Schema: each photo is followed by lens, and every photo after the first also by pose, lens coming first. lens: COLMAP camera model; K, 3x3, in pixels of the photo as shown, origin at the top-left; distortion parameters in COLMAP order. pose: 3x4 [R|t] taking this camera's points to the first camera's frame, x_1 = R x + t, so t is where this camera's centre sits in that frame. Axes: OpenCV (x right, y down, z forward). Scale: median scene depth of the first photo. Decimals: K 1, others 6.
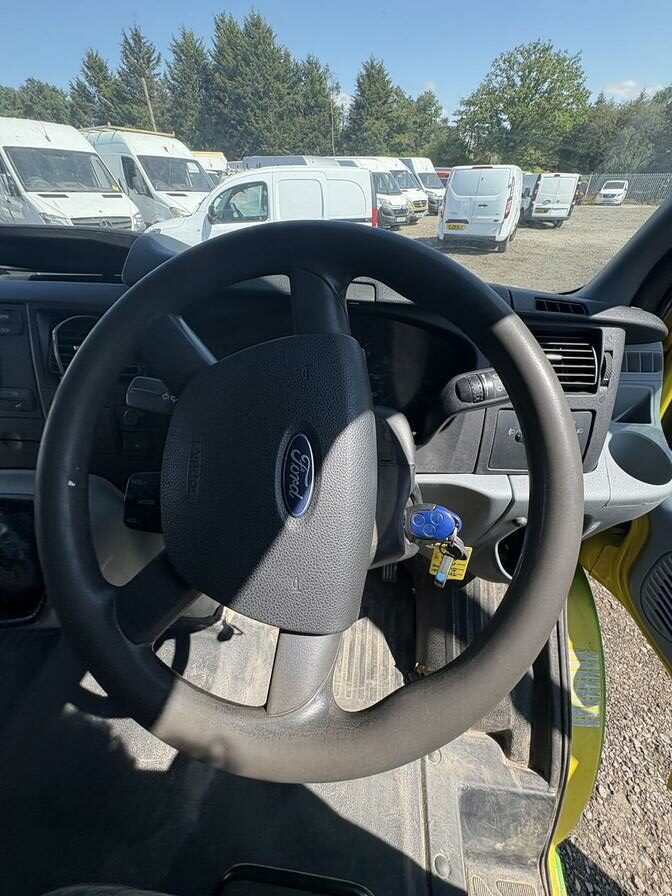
lens RADIAL K [[356.7, 0, 341.0], [0, 356.7, 450.0], [0, 0, 1]] dist [0.003341, -0.001146]
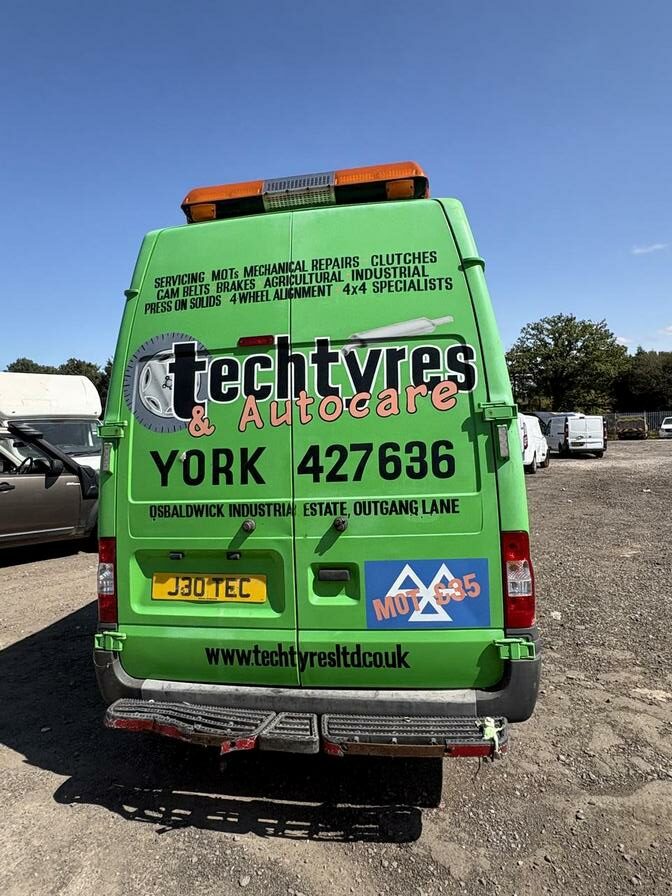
lens RADIAL K [[549.0, 0, 343.3], [0, 549.0, 445.9], [0, 0, 1]] dist [0.006342, 0.001912]
pose [[0.998100, -0.034743, -0.050876, -0.021452], [-0.000717, 0.819200, -0.573508, 0.116982], [0.061603, 0.572455, 0.817619, -0.161947]]
